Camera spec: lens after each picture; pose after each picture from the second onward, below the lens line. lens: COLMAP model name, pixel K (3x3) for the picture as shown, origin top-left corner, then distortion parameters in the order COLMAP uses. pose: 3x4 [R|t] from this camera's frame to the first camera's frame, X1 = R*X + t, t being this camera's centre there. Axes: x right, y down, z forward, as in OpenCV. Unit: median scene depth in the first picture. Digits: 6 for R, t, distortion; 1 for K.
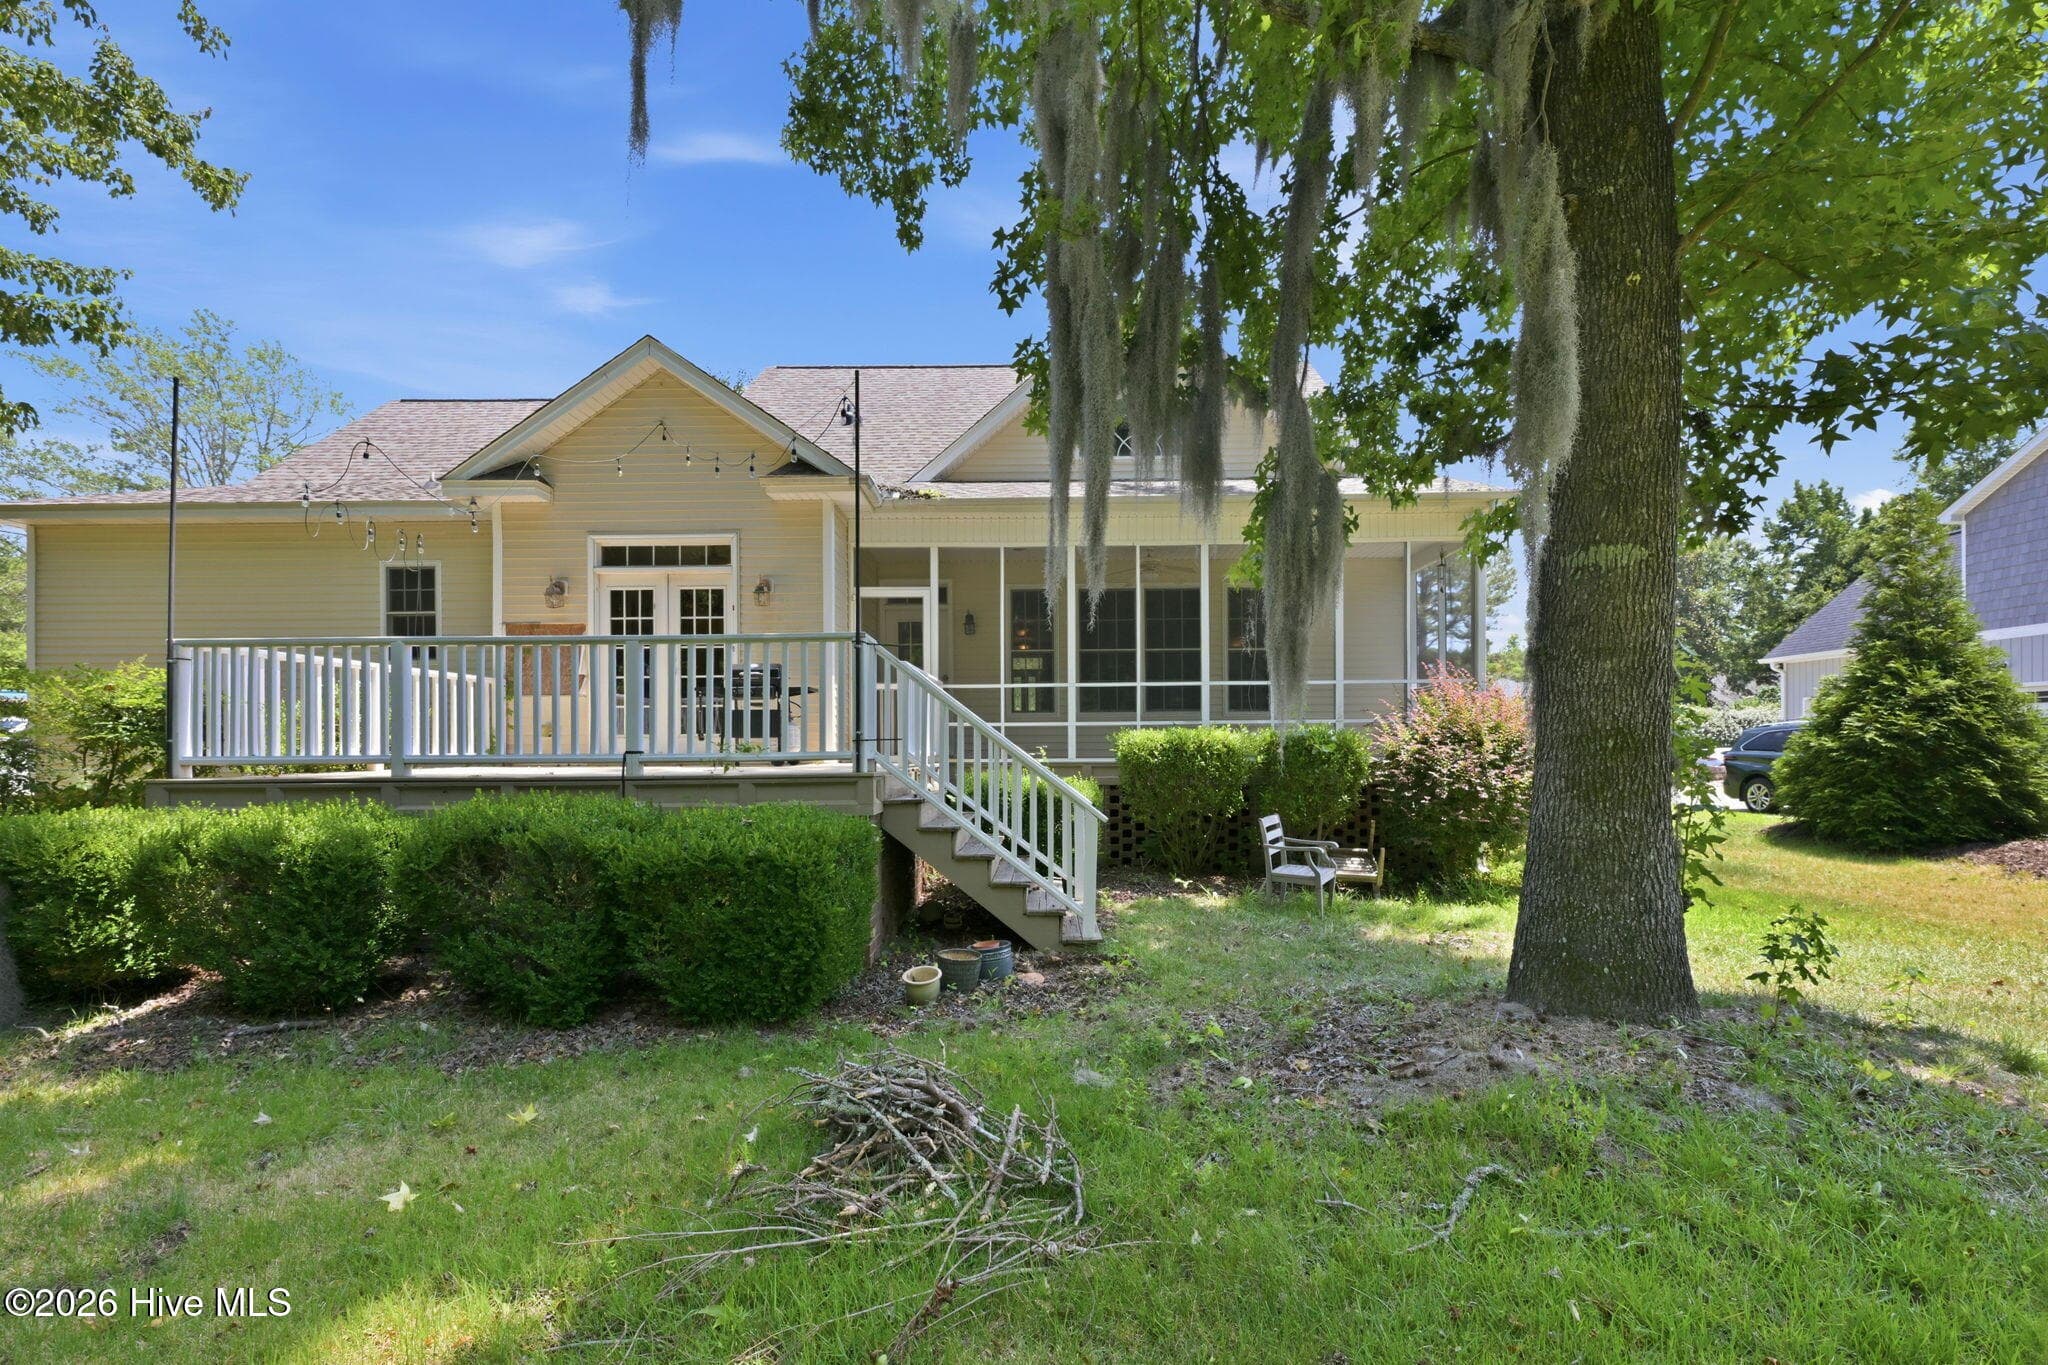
lens RADIAL K [[806.7, 0, 1025.4], [0, 806.7, 573.5], [0, 0, 1]] dist [-0.000800, -0.000102]
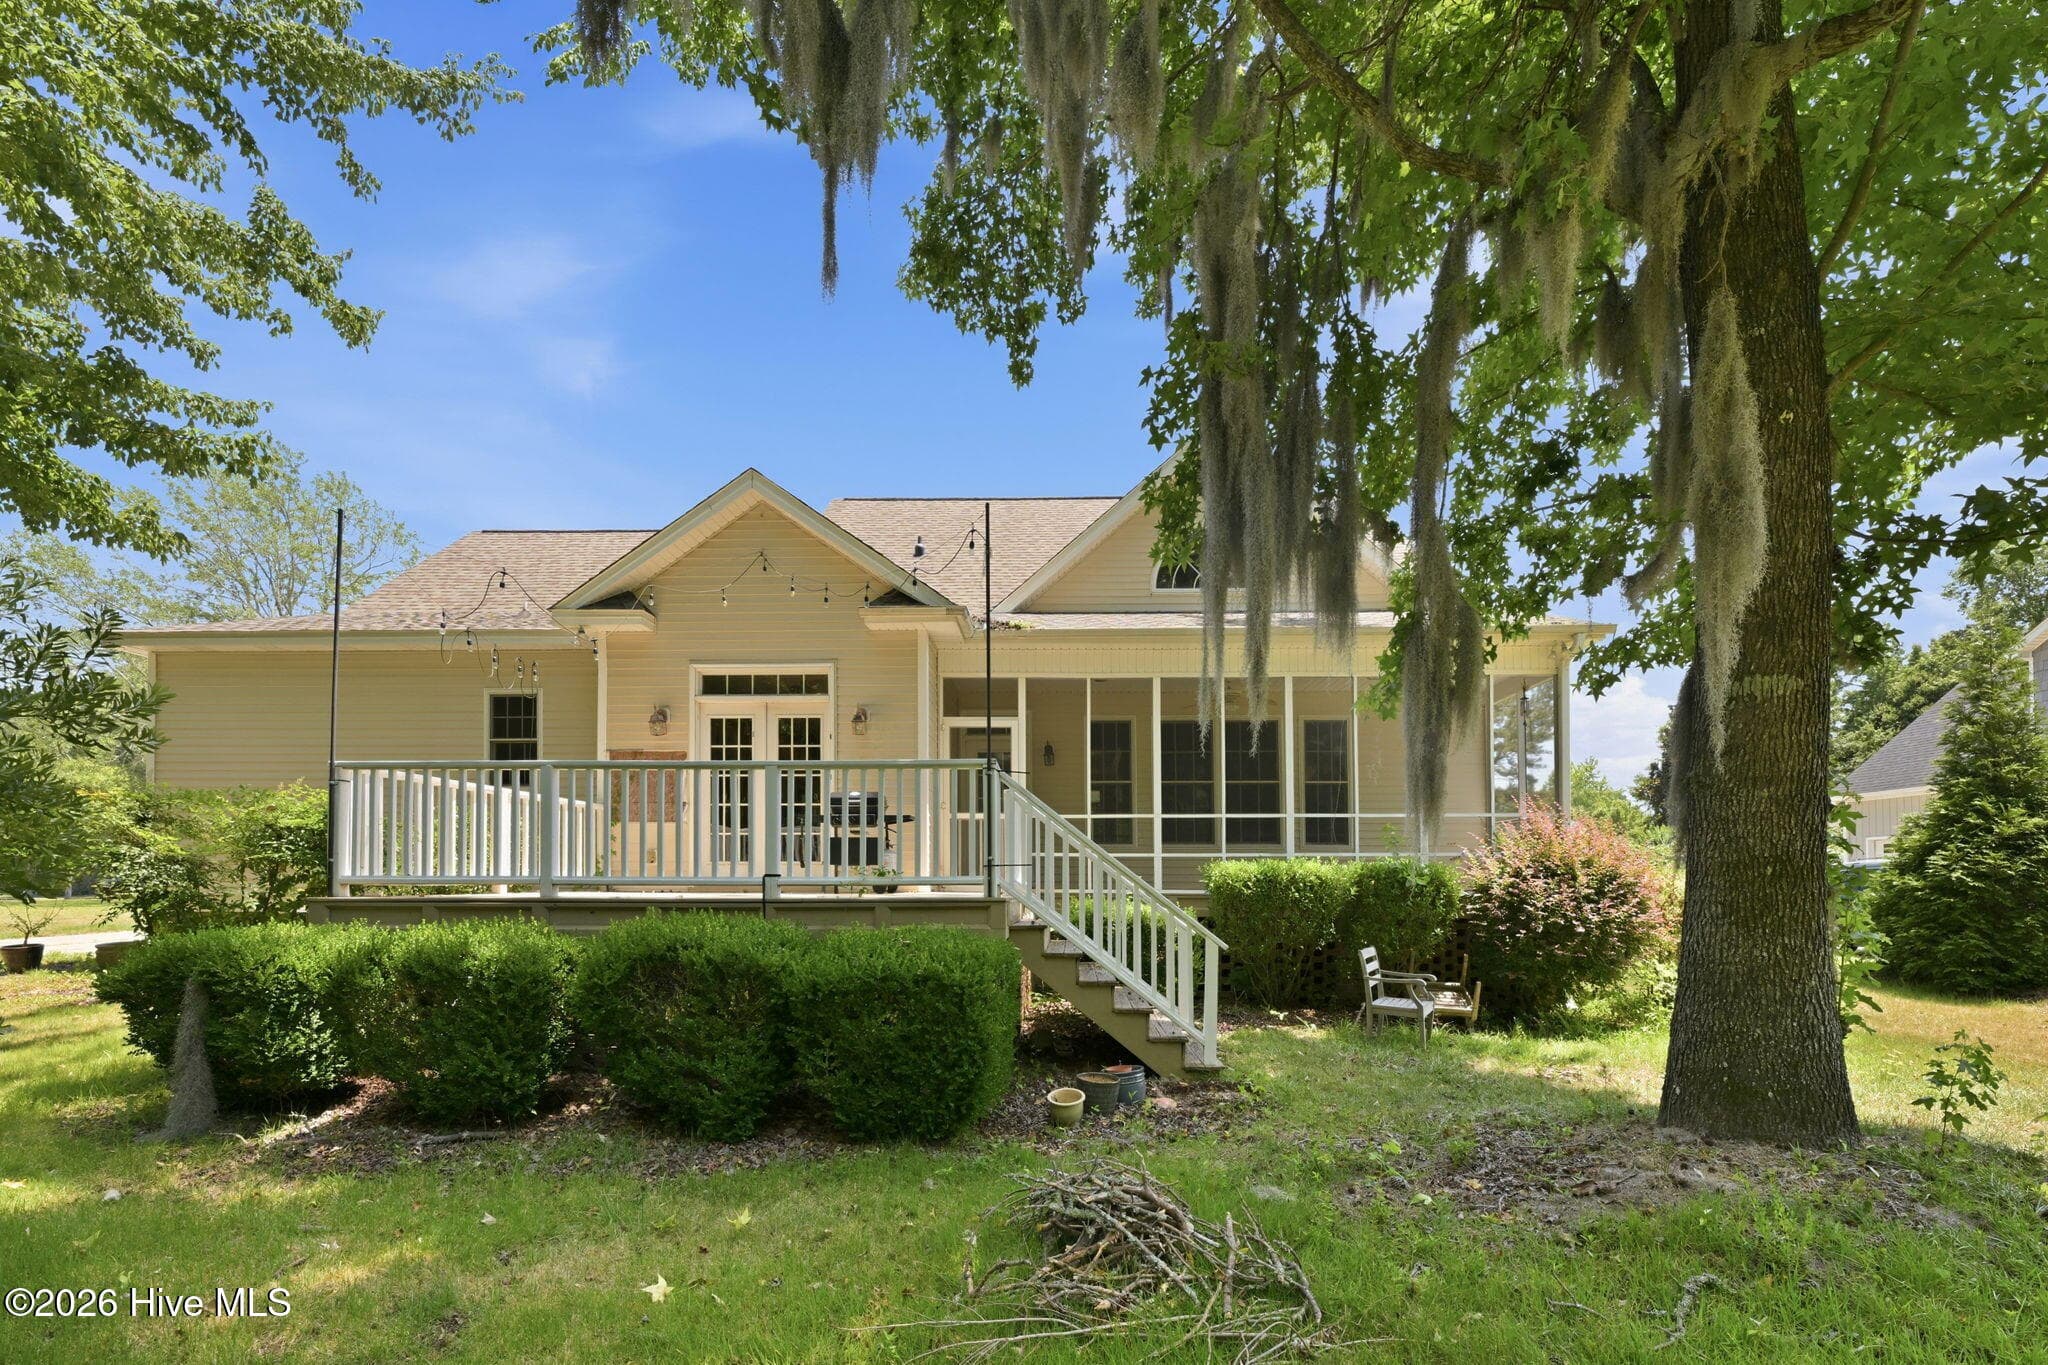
lens RADIAL K [[824.7, 0, 1014.2], [0, 824.7, 693.3], [0, 0, 1]] dist [-0.000776, -0.000253]
pose [[0.999903, 0.004992, -0.012981, -0.151885], [-0.005235, 0.999810, -0.018779, 0.008572], [0.012884, 0.018846, 0.999739, -0.039490]]
